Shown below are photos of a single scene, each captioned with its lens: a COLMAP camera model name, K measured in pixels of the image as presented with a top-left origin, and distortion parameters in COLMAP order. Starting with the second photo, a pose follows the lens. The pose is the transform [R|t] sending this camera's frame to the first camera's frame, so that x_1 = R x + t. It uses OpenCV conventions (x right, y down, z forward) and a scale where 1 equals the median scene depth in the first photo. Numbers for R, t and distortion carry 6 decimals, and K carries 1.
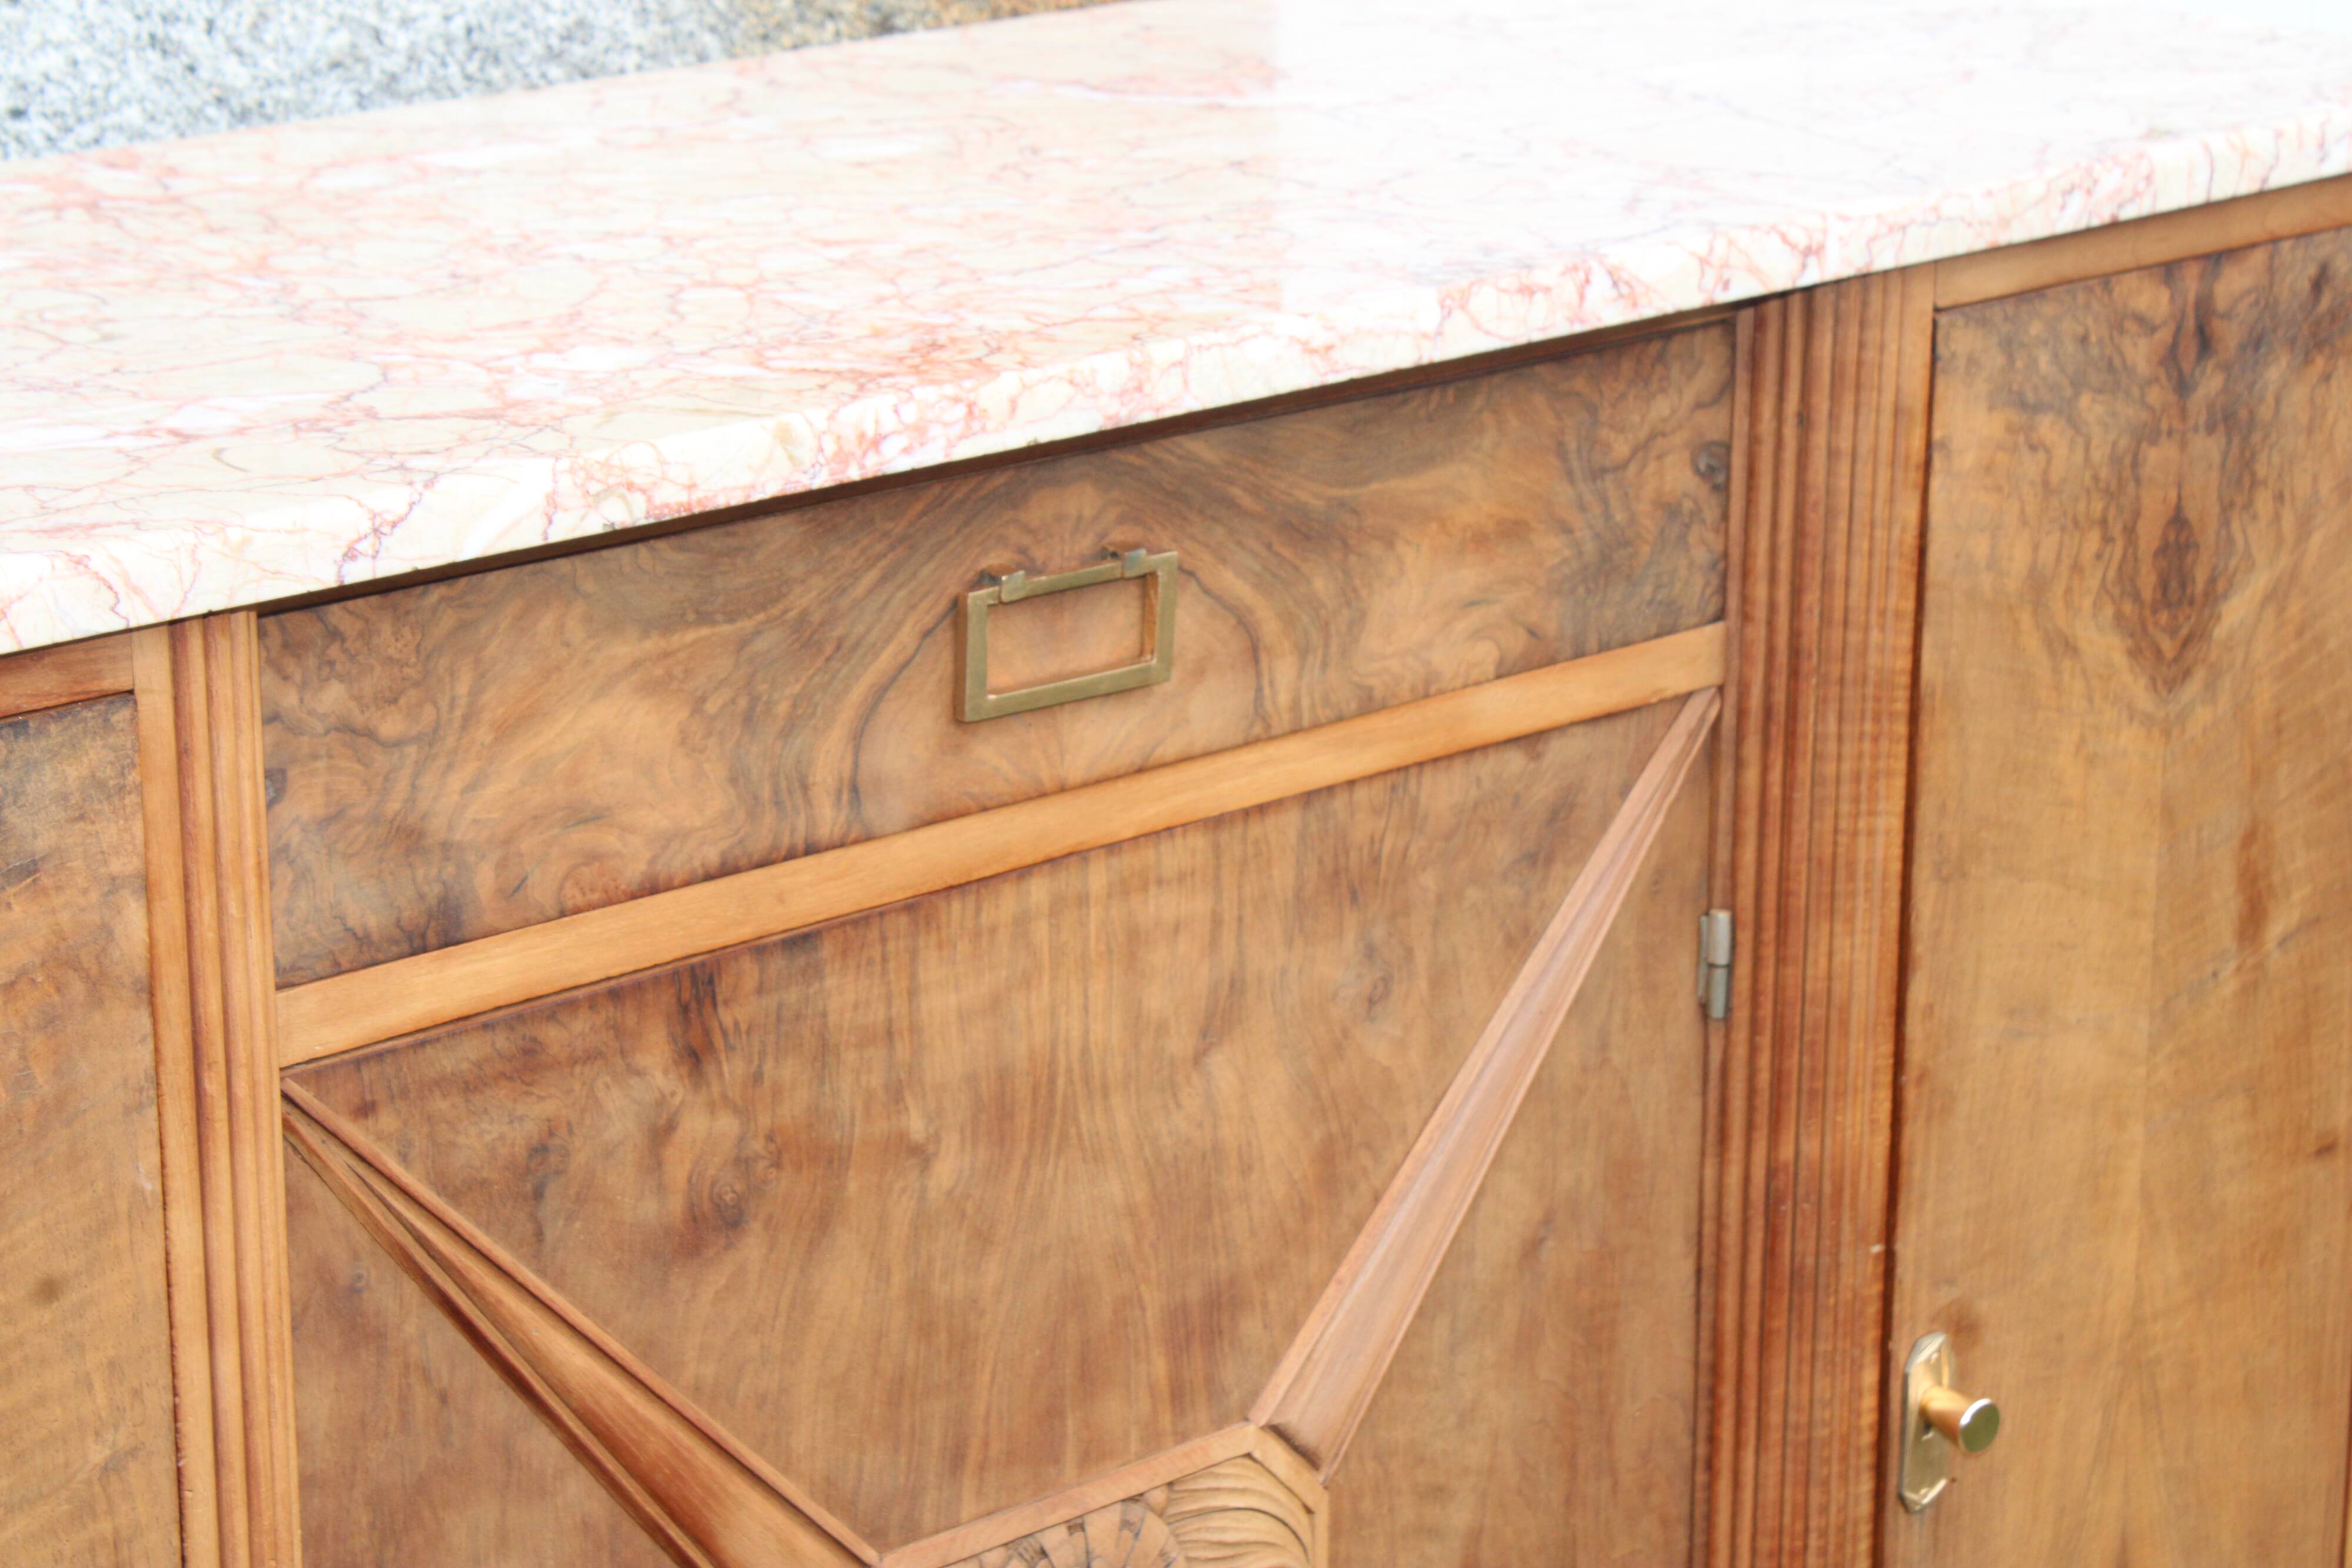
lens RADIAL K [[5554.8, 0, 1166.2], [0, 5554.8, 765.4], [0, 0, 1]] dist [0.068113, 0.234149]
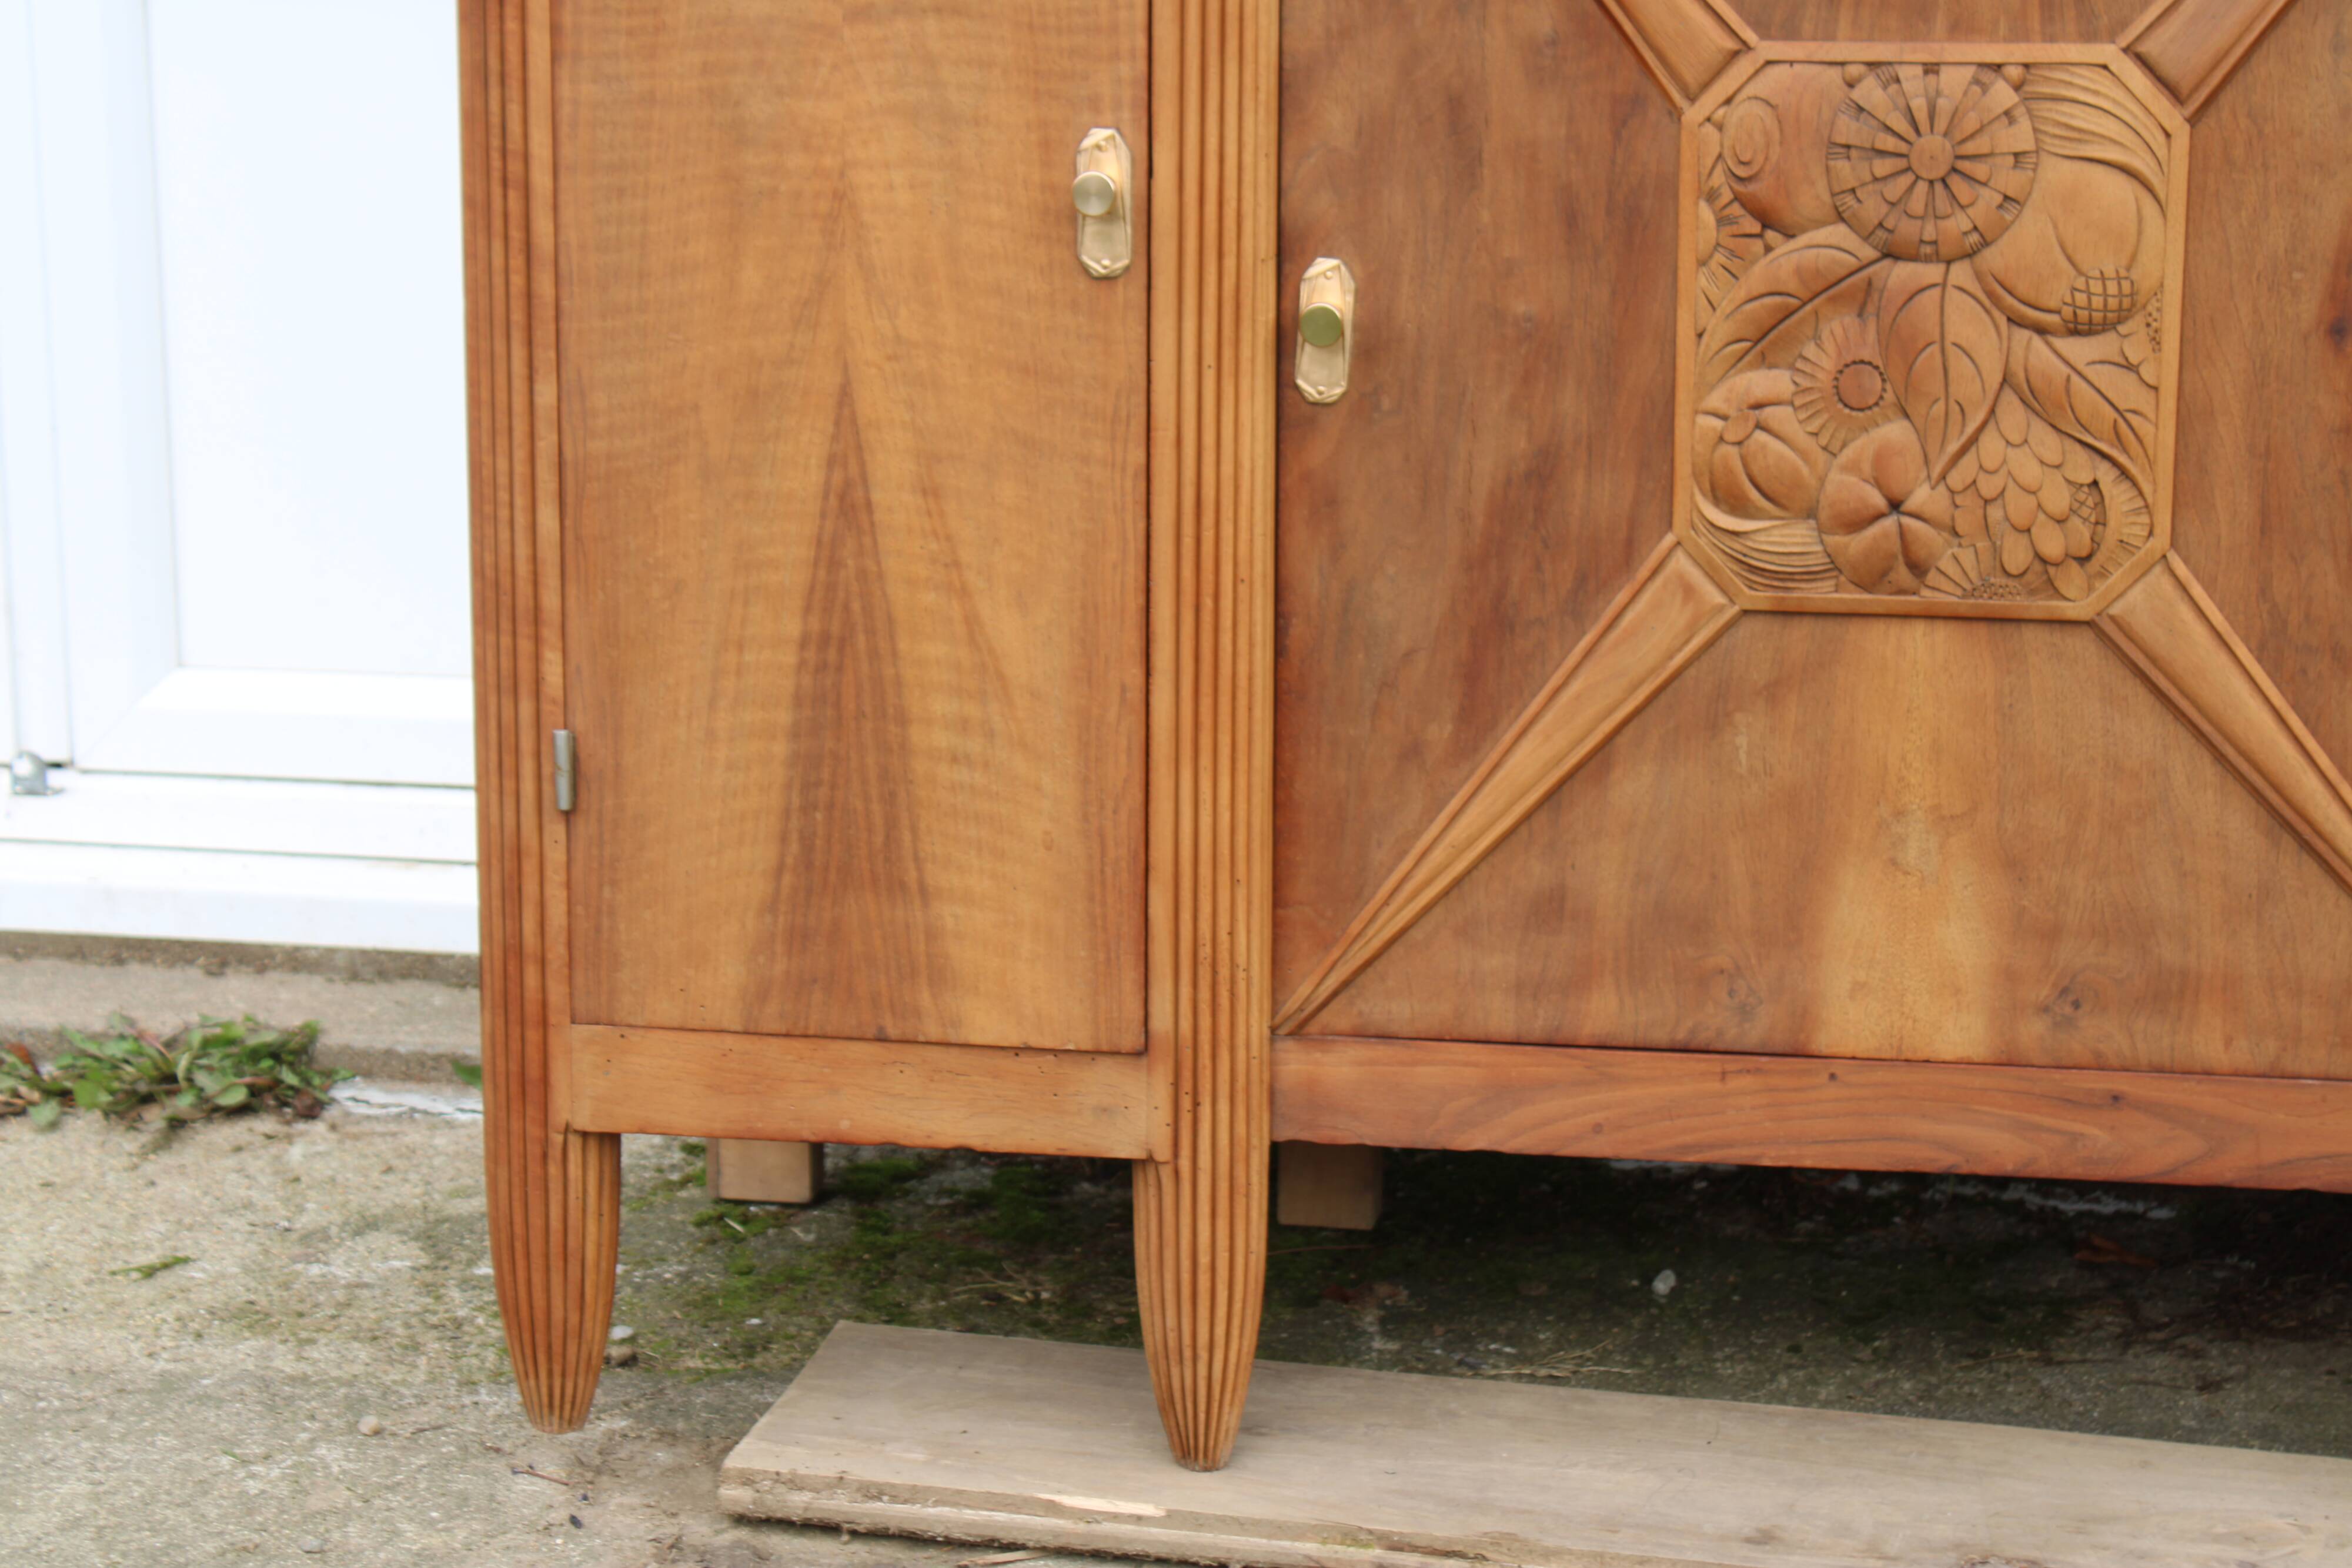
lens RADIAL K [[4979.0, 0, 1168.4], [0, 4979.0, 763.7], [0, 0, 1]] dist [0.042766, 0.097898]
pose [[0.621214, 0.161954, -0.766723, 0.829910], [-0.230943, 0.972794, 0.018368, 0.319792], [0.748838, 0.165659, 0.641715, 0.088286]]
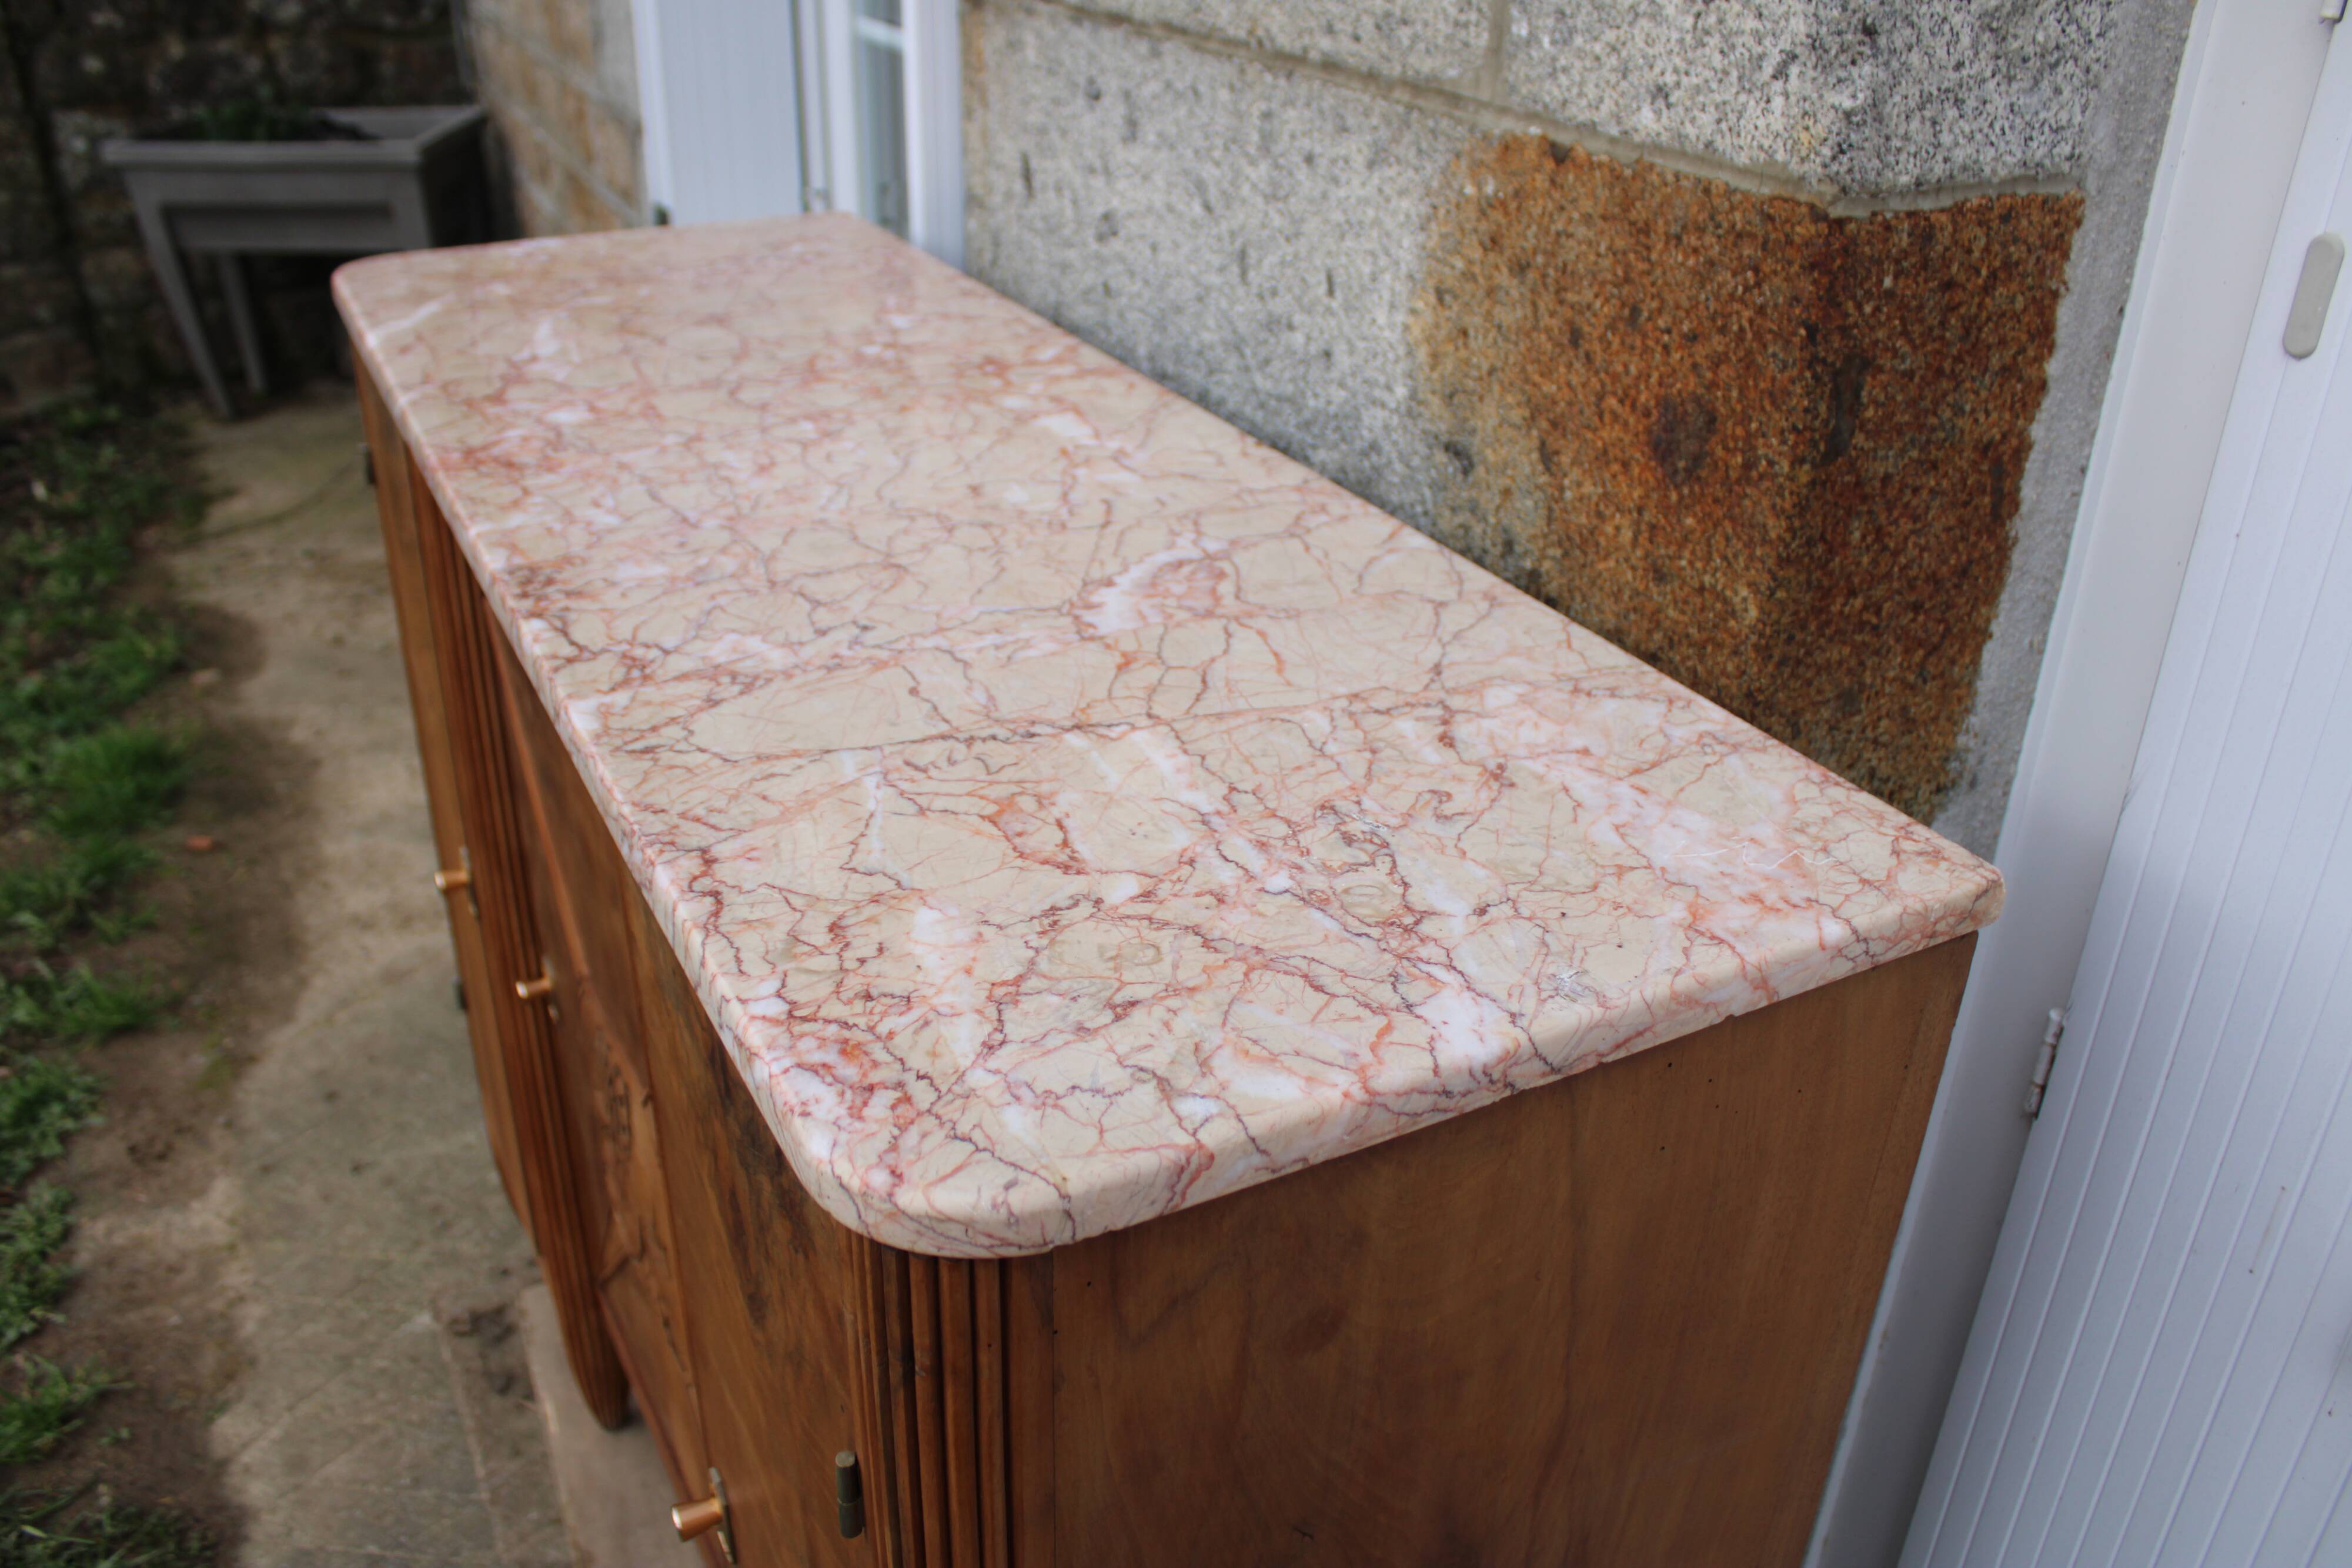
lens RADIAL K [[1924.2, 0, 1169.8], [0, 1924.2, 784.4], [0, 0, 1]] dist [-0.168863, 0.137217]
pose [[-0.230328, 0.457086, -0.859081, 0.499175], [-0.305430, 0.804249, 0.509801, -0.368791], [0.923938, 0.379811, -0.045633, 1.169690]]
